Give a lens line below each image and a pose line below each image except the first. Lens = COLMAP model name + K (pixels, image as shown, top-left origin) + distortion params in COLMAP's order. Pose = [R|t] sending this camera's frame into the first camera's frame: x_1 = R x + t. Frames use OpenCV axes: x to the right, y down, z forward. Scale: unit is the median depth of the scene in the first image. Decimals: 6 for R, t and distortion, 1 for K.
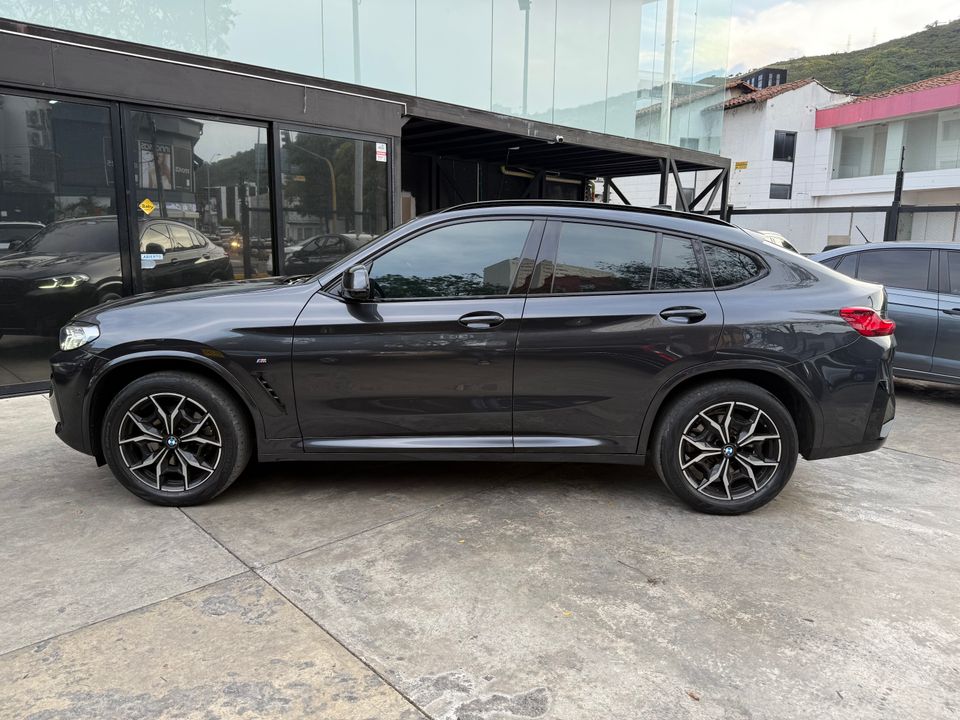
lens RADIAL K [[654.7, 0, 480.9], [0, 654.7, 364.2], [0, 0, 1]] dist [0.154813, -0.271954]
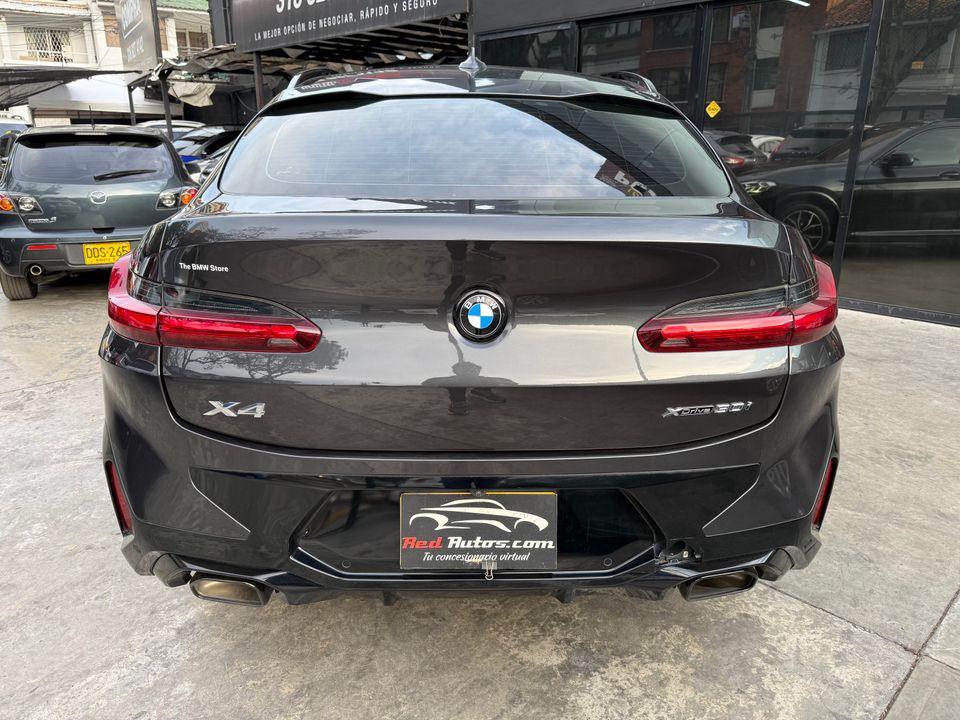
lens RADIAL K [[679.5, 0, 475.4], [0, 679.5, 348.6], [0, 0, 1]] dist [0.026243, -0.039842]
pose [[0.022585, 0.273425, -0.961628, 1.033301], [-0.188855, 0.945723, 0.264467, -0.186280], [0.981745, 0.175635, 0.072996, 1.195969]]
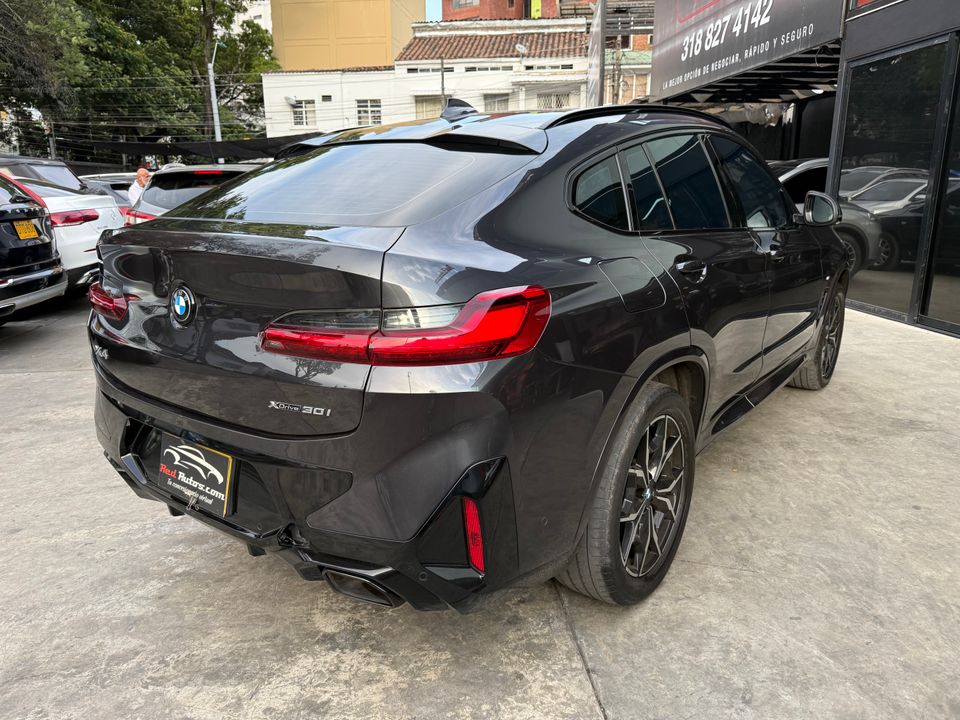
lens RADIAL K [[670.3, 0, 475.1], [0, 670.3, 360.8], [0, 0, 1]] dist [-0.000517, -0.009264]
pose [[-0.597589, 0.191007, -0.778719, 0.929679], [-0.148233, 0.928151, 0.341414, -0.269514], [0.787981, 0.319457, -0.526340, 1.674501]]
